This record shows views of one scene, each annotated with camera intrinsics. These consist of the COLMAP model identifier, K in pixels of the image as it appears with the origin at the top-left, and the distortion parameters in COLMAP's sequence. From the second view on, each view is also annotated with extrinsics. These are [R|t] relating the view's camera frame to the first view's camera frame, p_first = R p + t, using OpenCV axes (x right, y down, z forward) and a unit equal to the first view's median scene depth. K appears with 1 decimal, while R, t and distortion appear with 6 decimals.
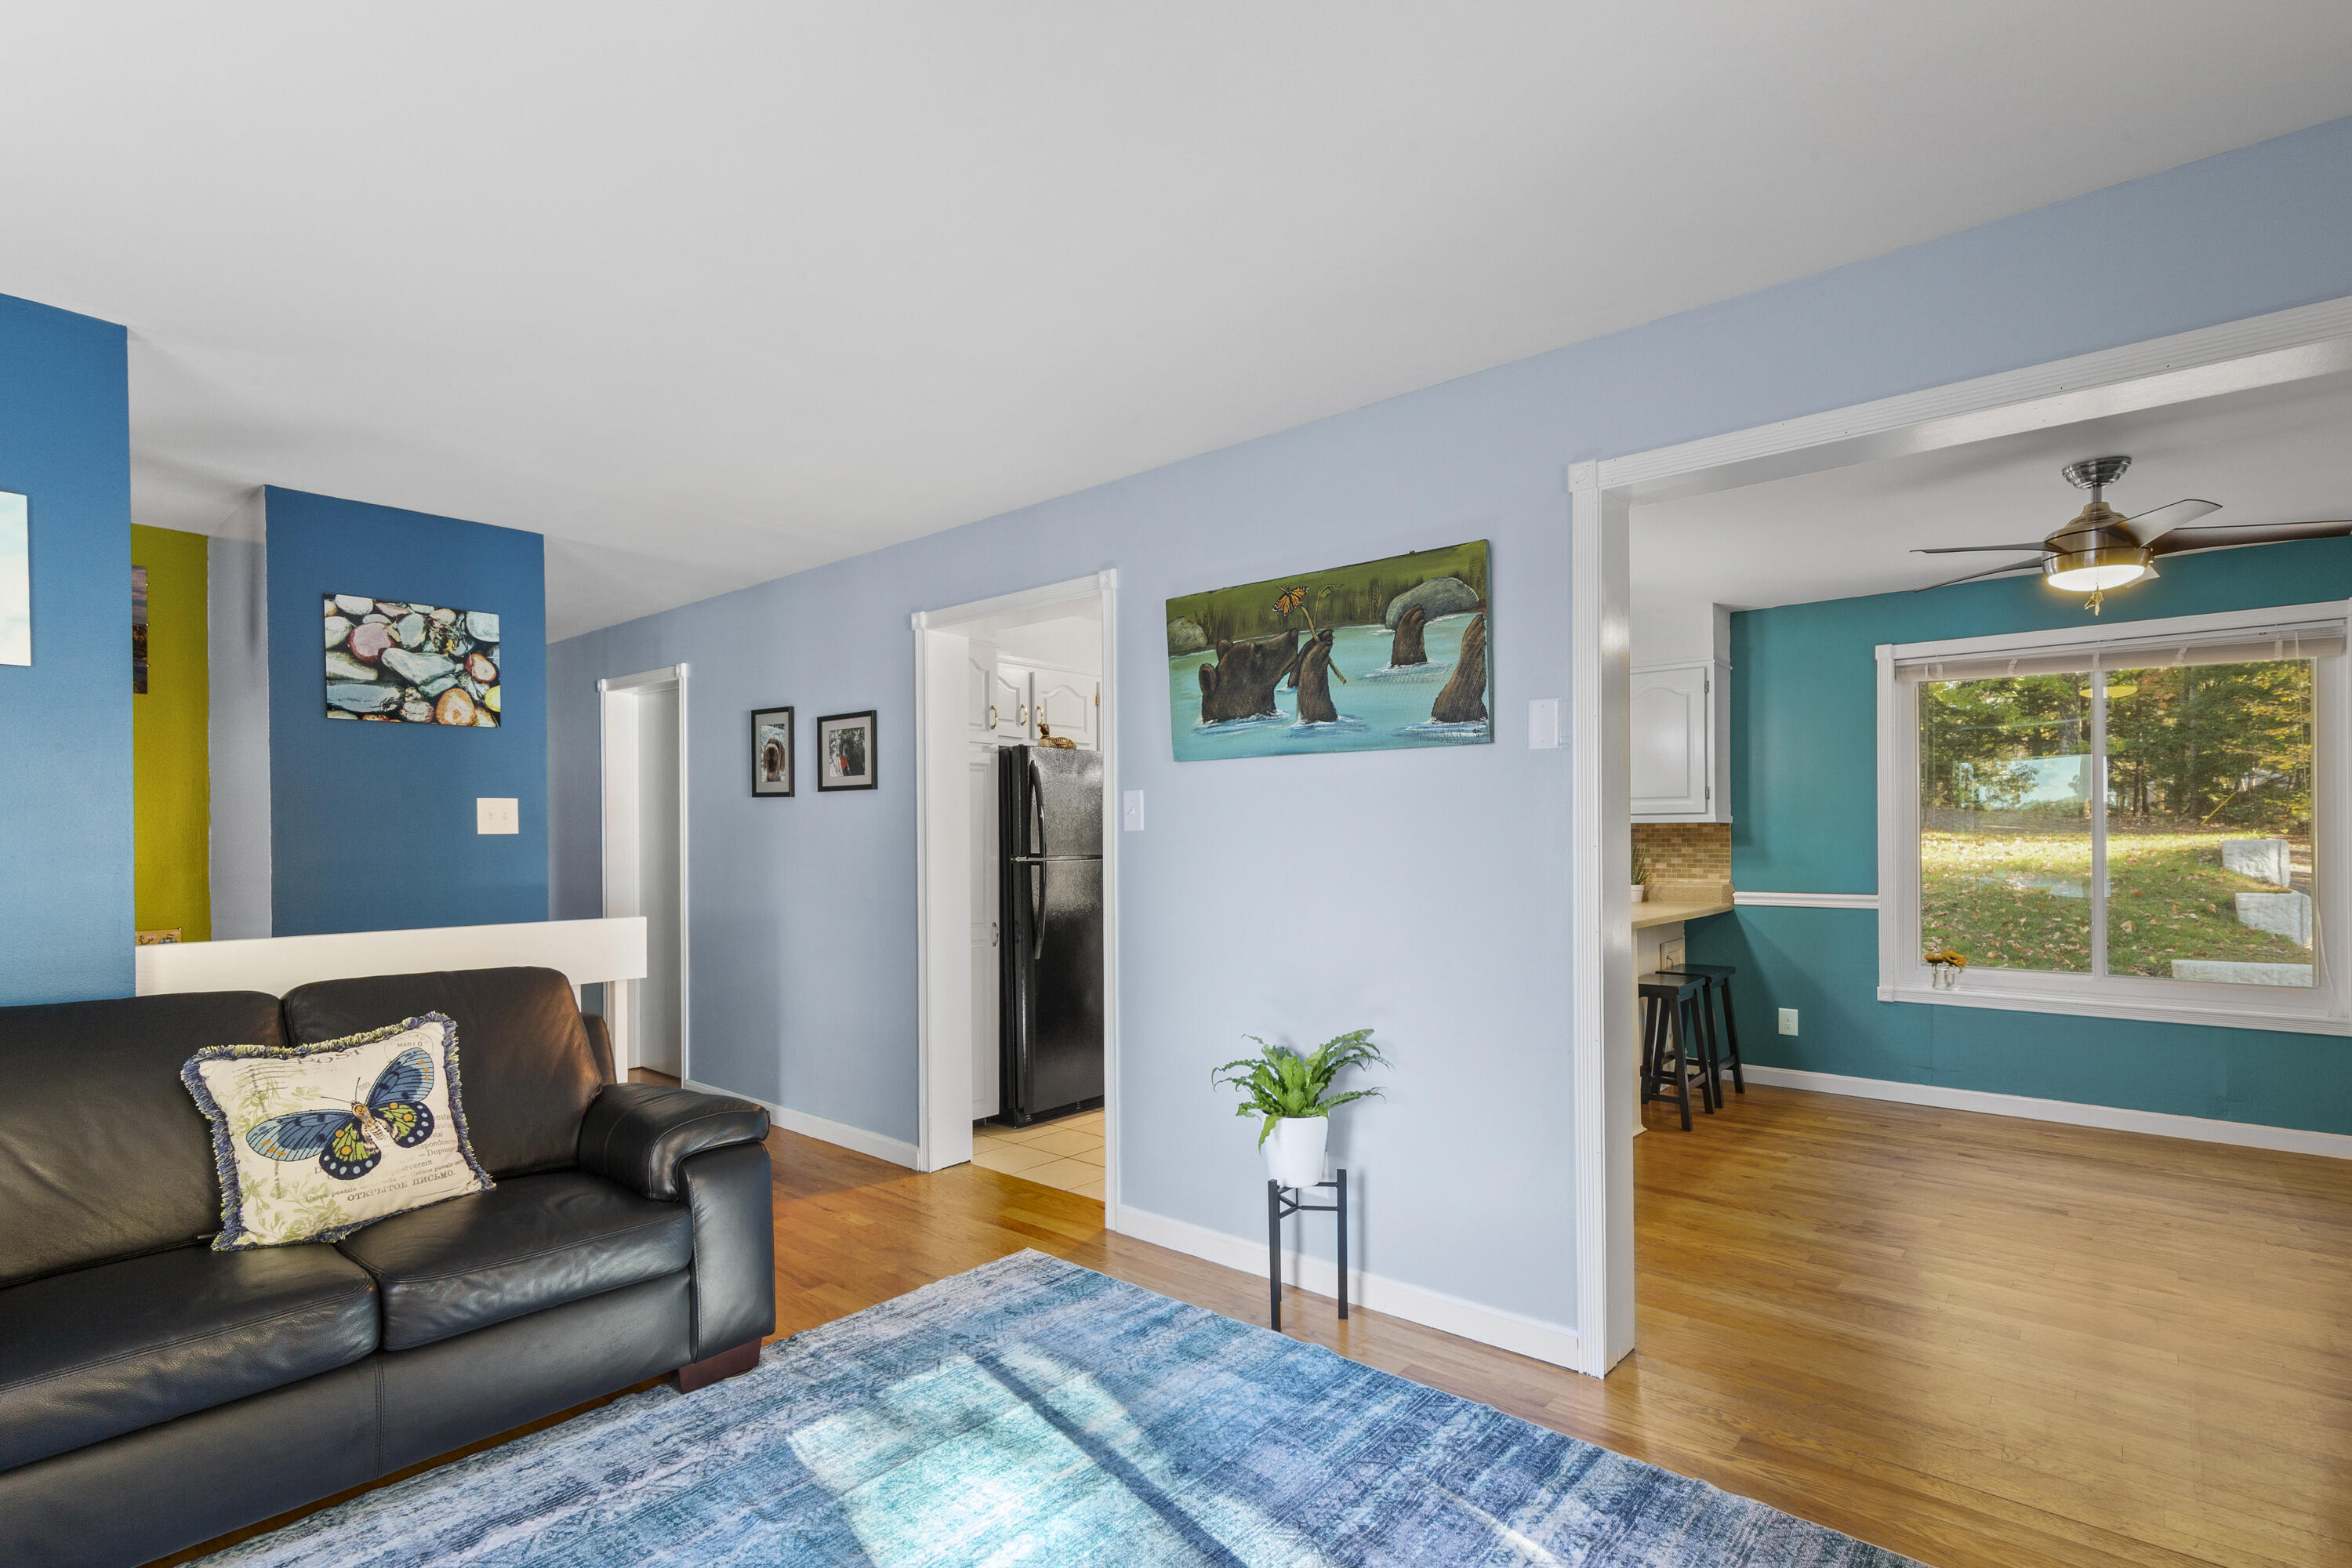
lens RADIAL K [[1107.2, 0, 1194.7], [0, 1107.2, 827.6], [0, 0, 1]] dist [-0.000304, -0.002342]
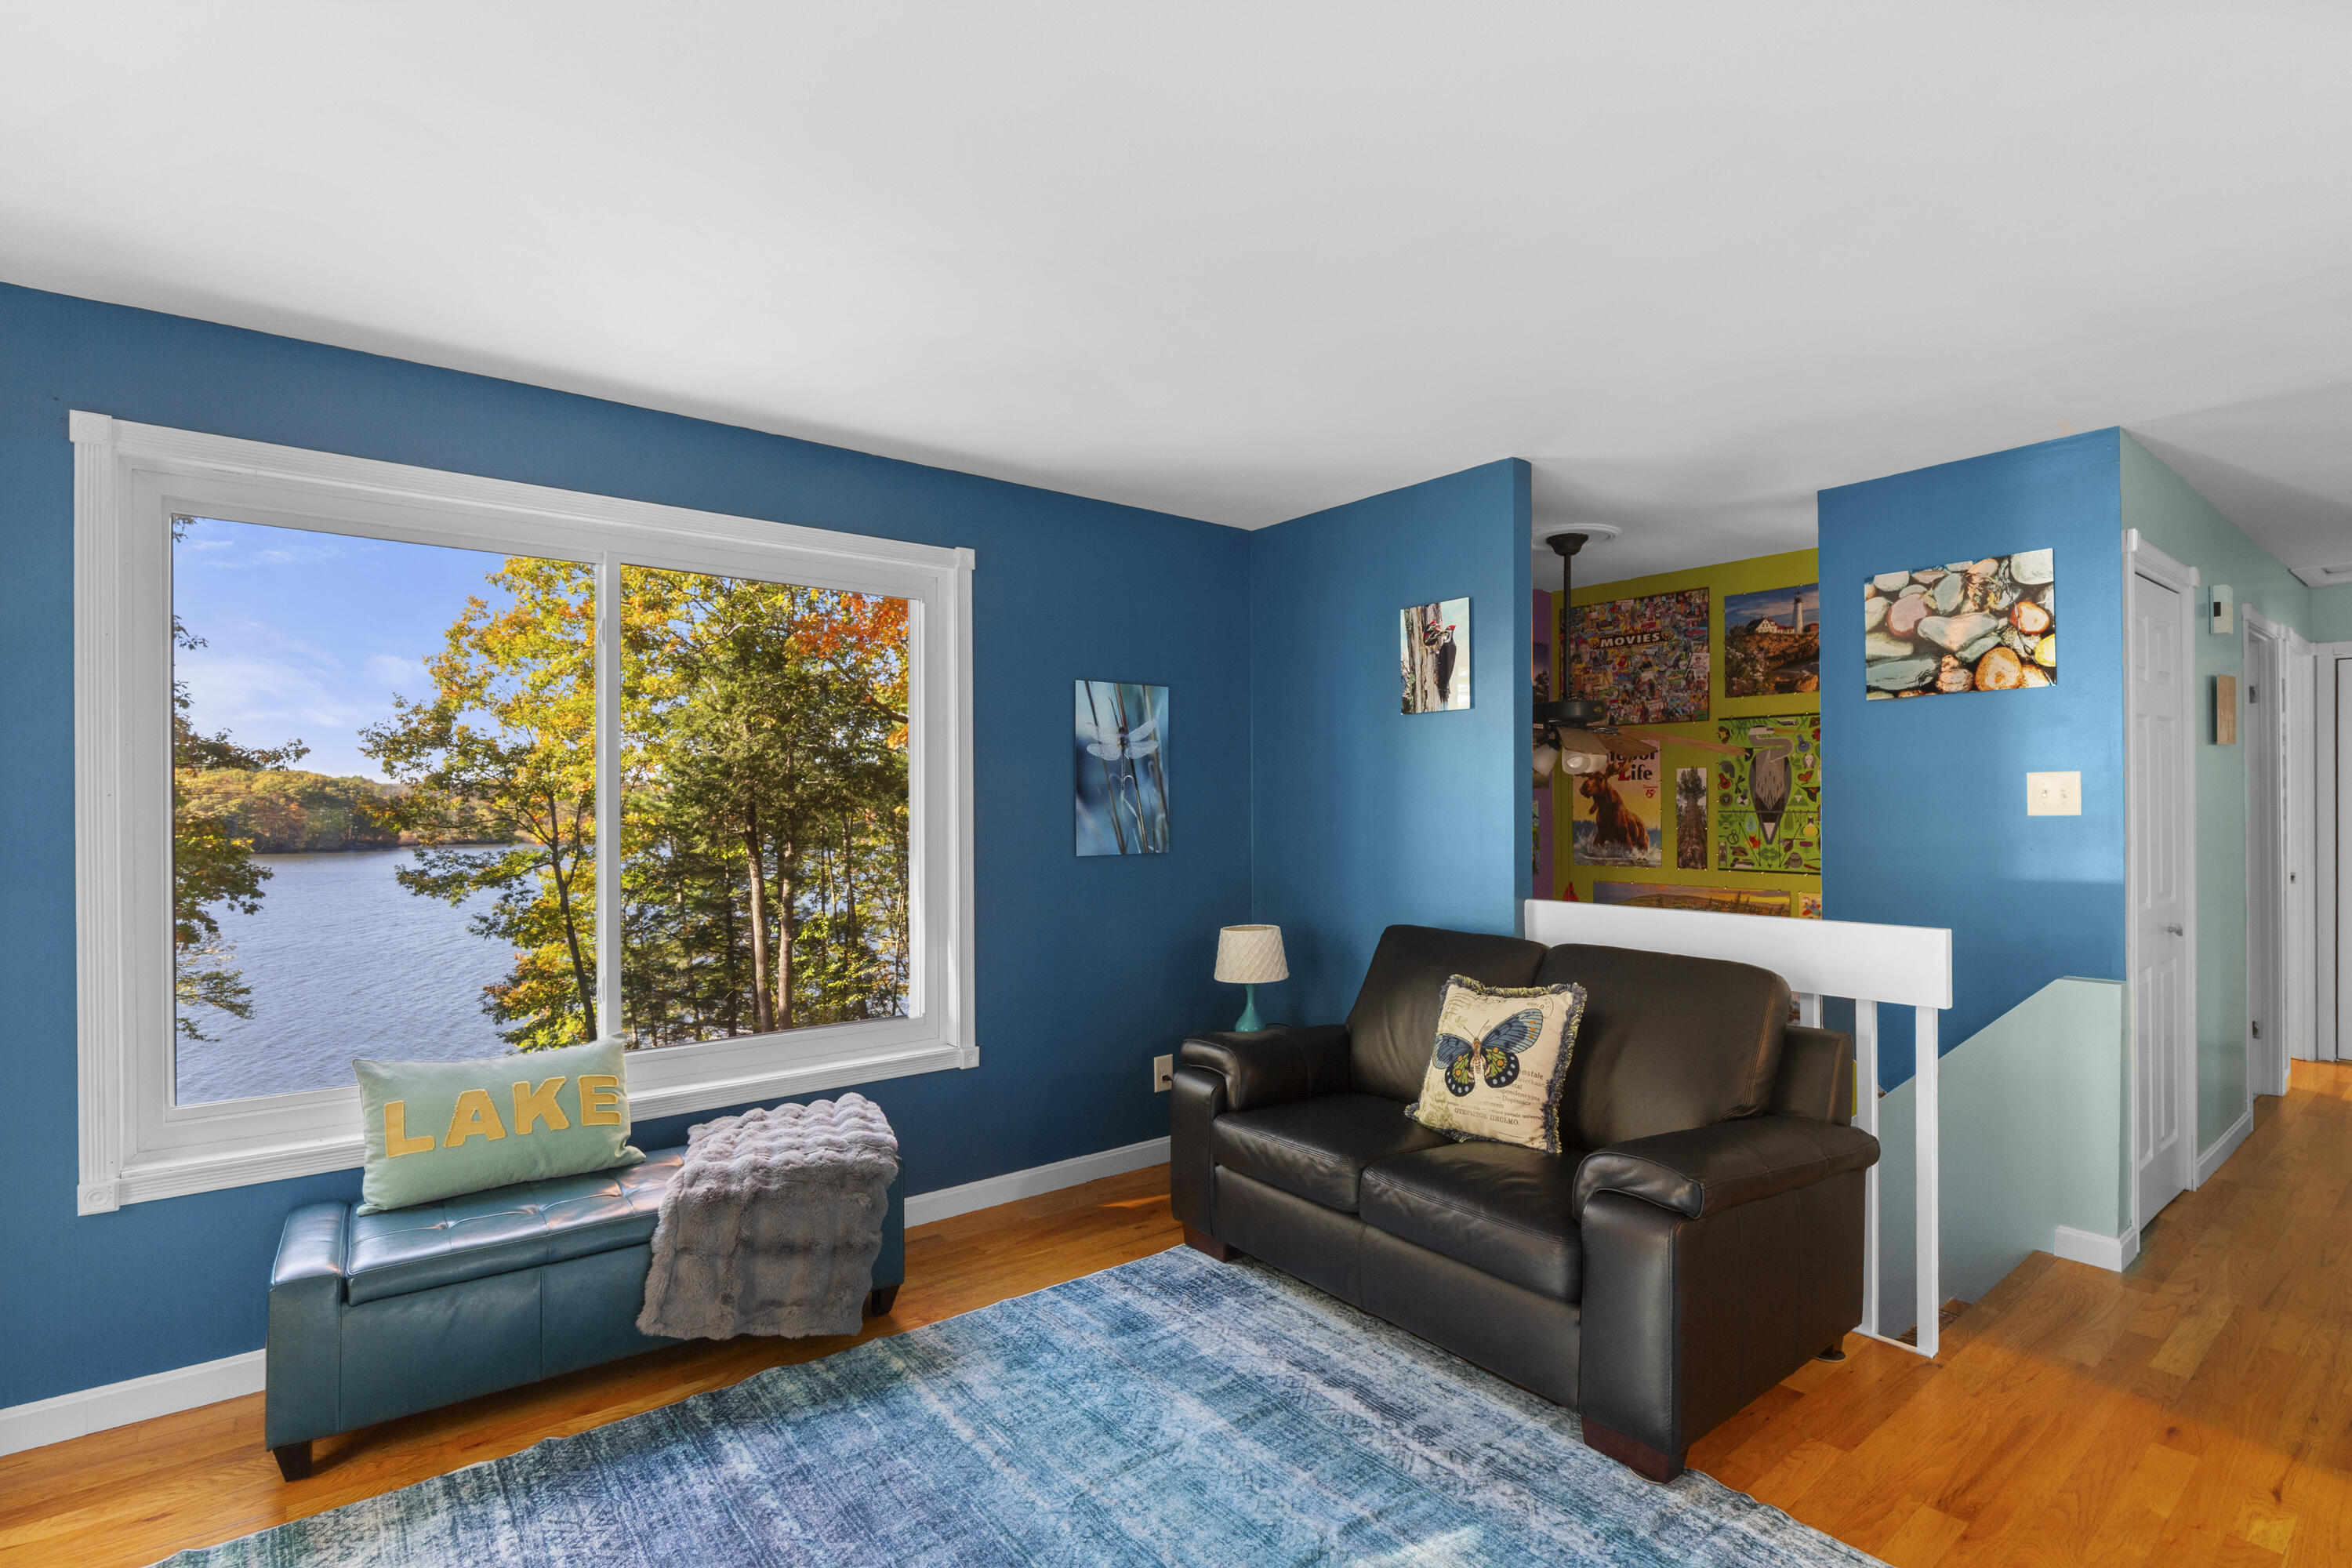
lens RADIAL K [[1107.2, 0, 1177.6], [0, 1107.2, 806.3], [0, 0, 1]] dist [-0.000304, -0.002342]
pose [[-0.207262, 0.004854, -0.978273, 0.396678], [0.015047, 0.999885, 0.001773, -0.015856], [0.978170, -0.014353, -0.207311, 0.693026]]
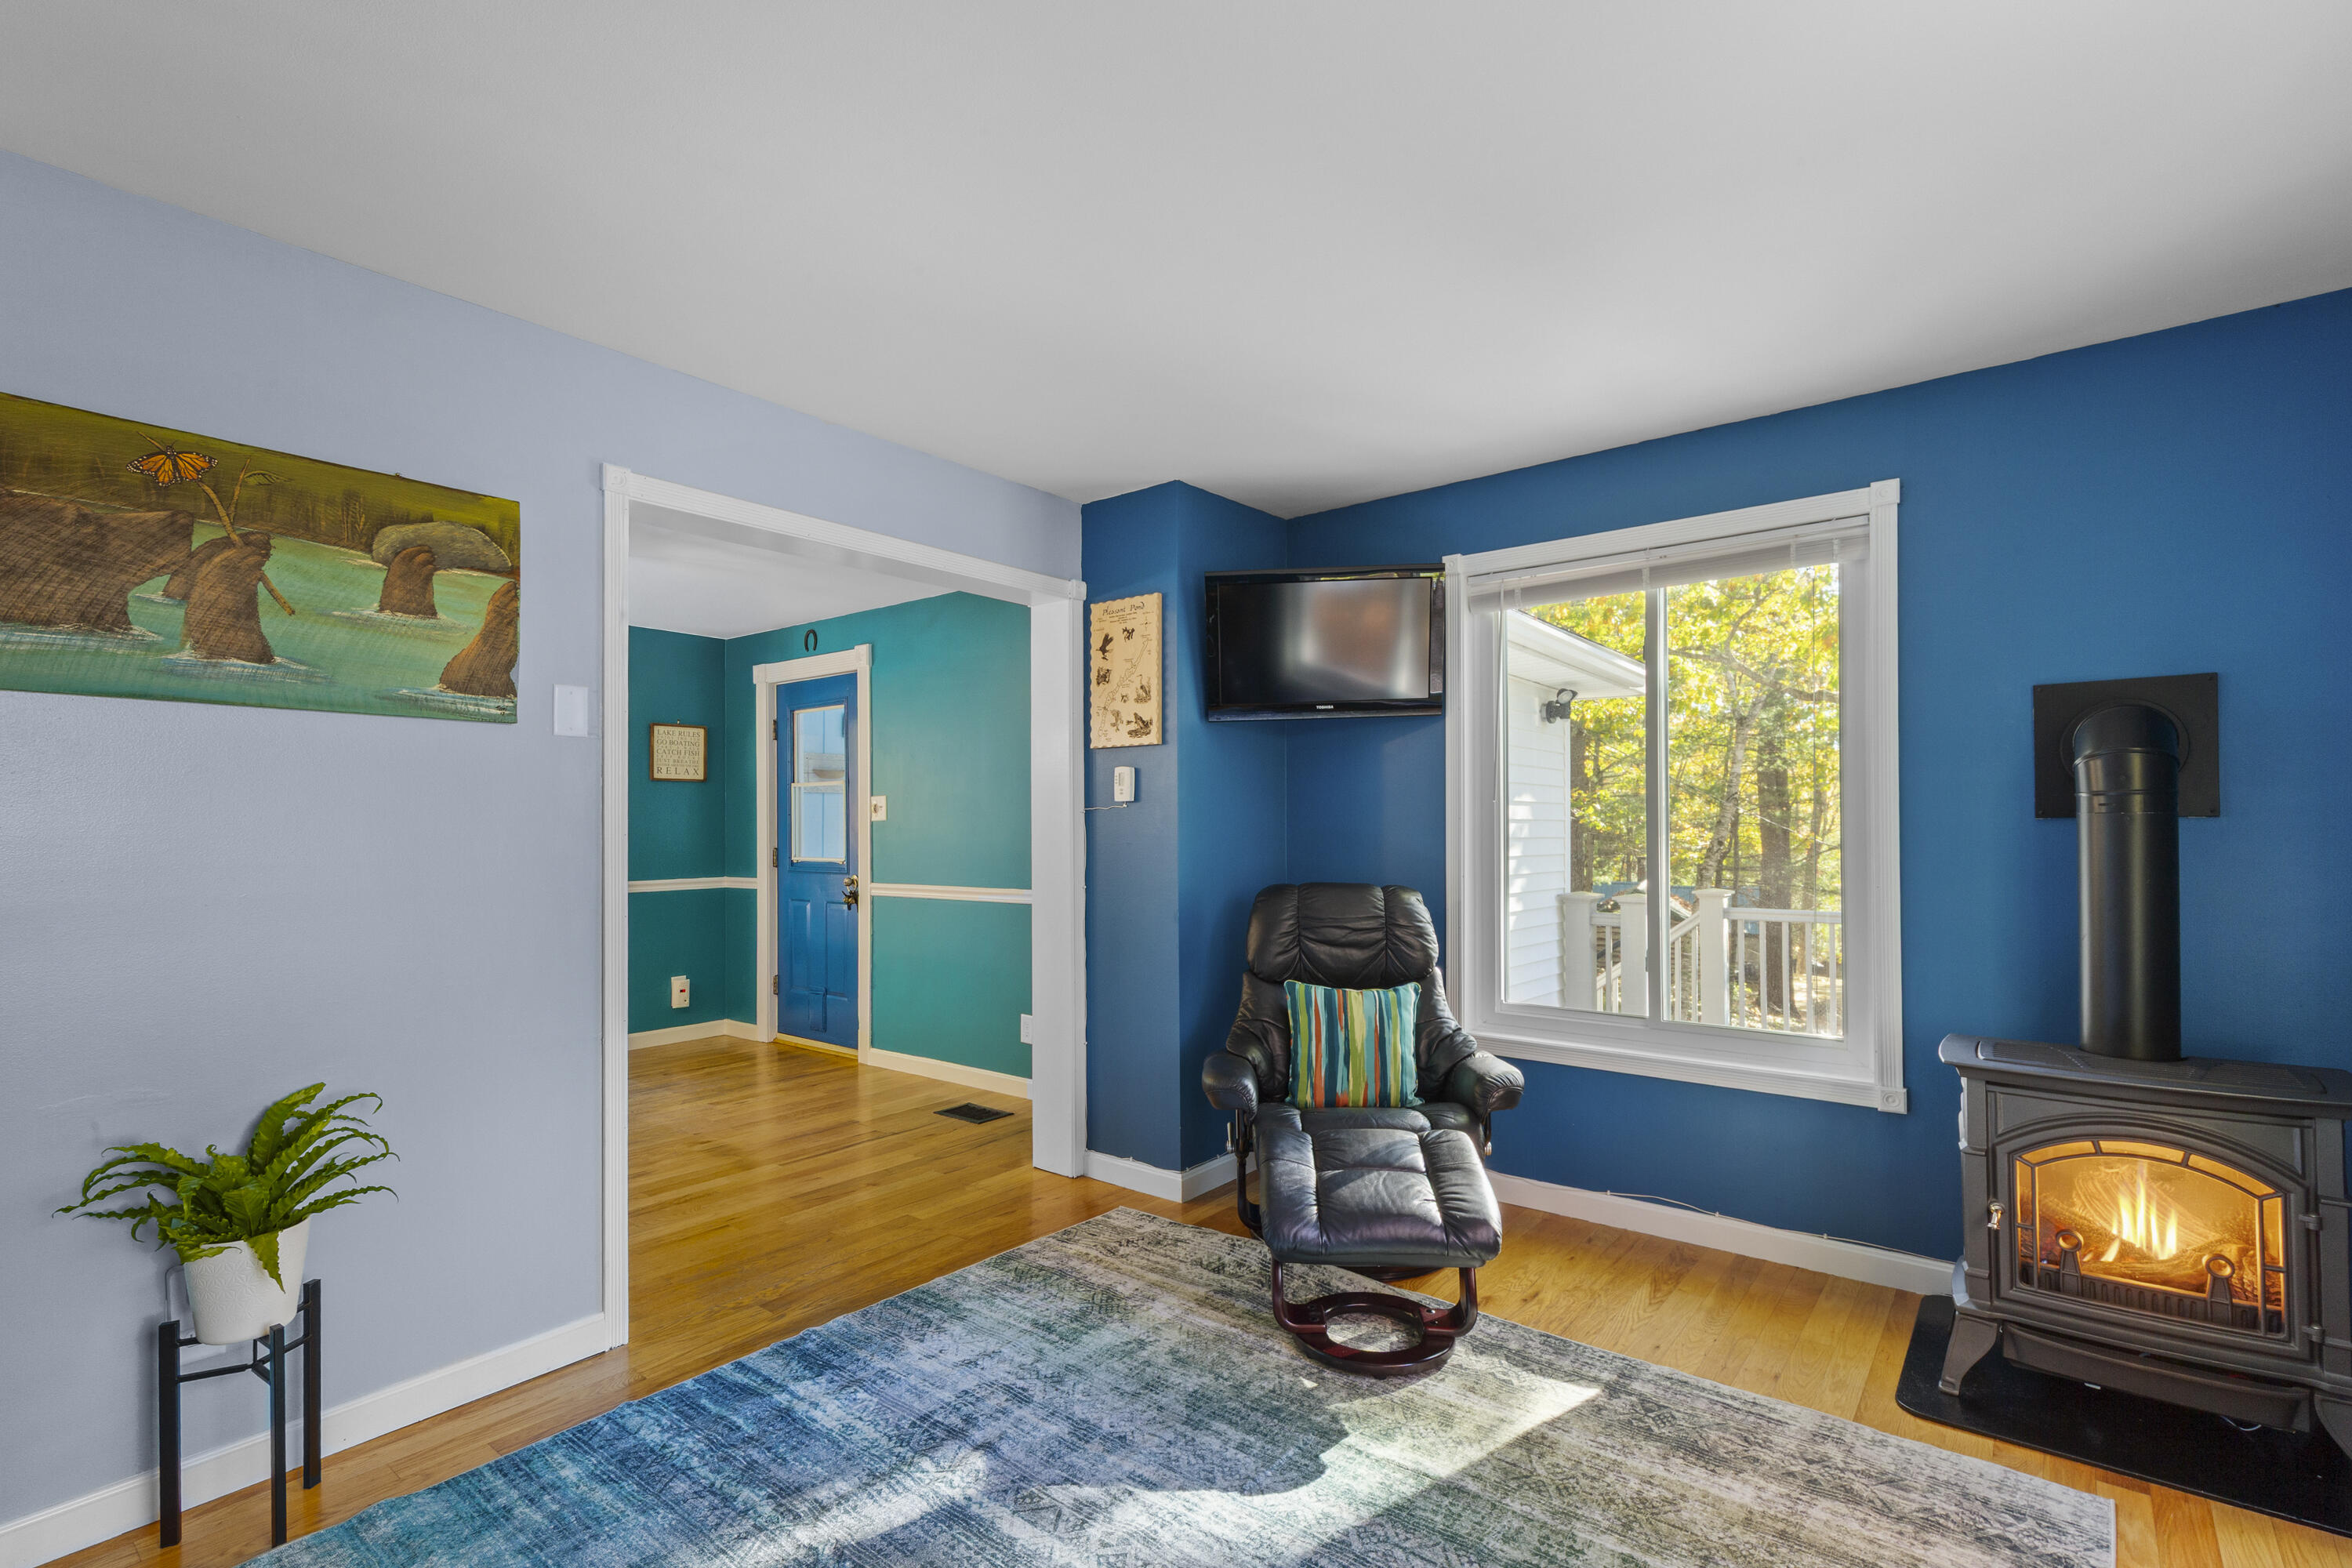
lens RADIAL K [[1107.2, 0, 1171.2], [0, 1107.2, 801.7], [0, 0, 1]] dist [-0.000304, -0.002342]
pose [[-0.029972, 0.024560, 0.999249, -0.581118], [-0.002377, 0.999694, -0.024642, 0.008470], [-0.999548, -0.003114, -0.029904, 0.426910]]
